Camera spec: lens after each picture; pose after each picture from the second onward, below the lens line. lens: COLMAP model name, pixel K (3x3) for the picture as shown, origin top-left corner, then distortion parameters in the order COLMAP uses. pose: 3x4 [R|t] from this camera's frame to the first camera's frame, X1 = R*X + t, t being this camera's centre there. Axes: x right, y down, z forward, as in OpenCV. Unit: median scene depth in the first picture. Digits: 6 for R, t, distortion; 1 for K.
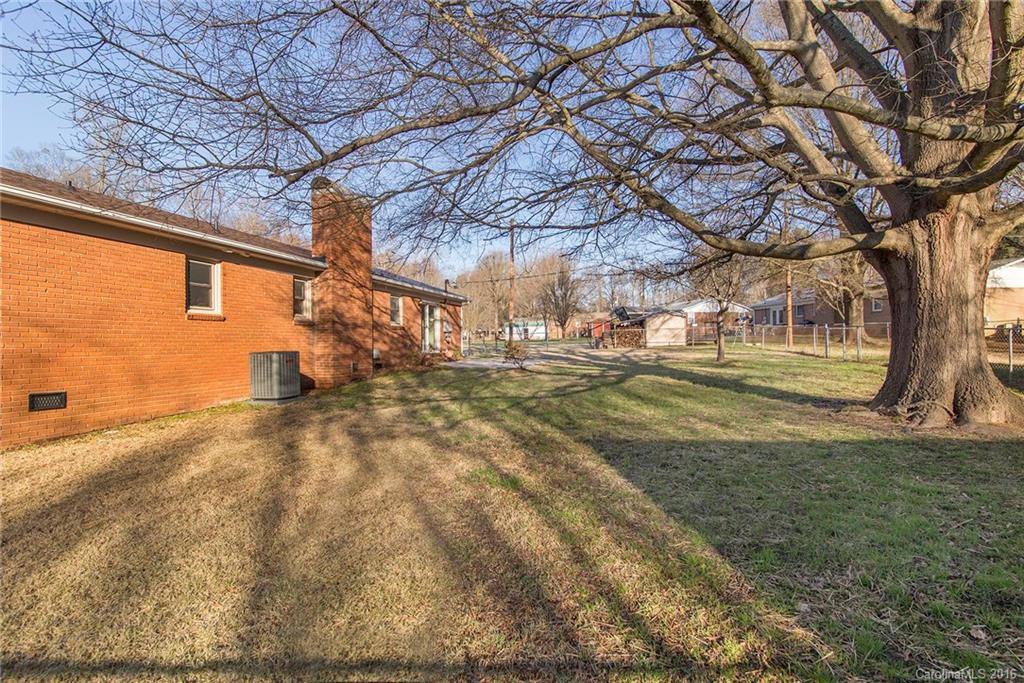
lens RADIAL K [[541.7, 0, 512.3], [0, 541.7, 336.4], [0, 0, 1]] dist [0.000986, 0.000418]
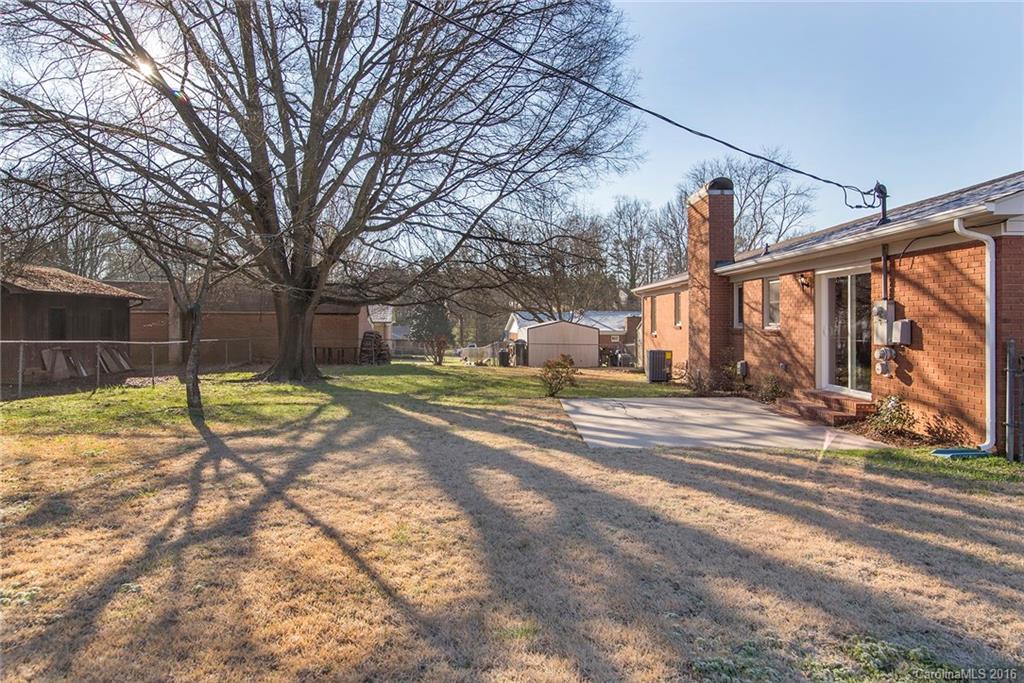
lens RADIAL K [[645.4, 0, 509.8], [0, 645.4, 343.1], [0, 0, 1]] dist [0.018130, 0.000703]
pose [[-0.974708, -0.003724, -0.223453, 0.286279], [-0.010001, 0.999586, 0.026966, -0.022892], [0.223260, 0.028519, -0.974342, 1.979590]]
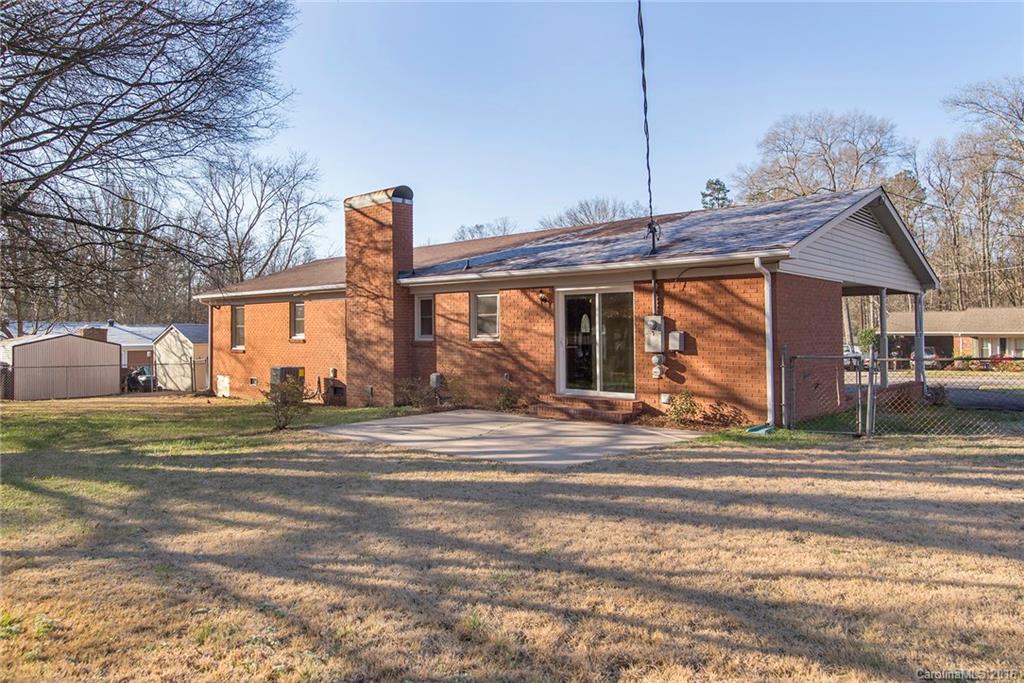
lens RADIAL K [[702.2, 0, 513.0], [0, 702.2, 332.4], [0, 0, 1]] dist [0.011765, -0.001413]
pose [[-0.506070, -0.004126, -0.862483, 0.577750], [0.006282, 0.999944, -0.008469, -0.024593], [0.862470, -0.009704, -0.506016, 1.740769]]
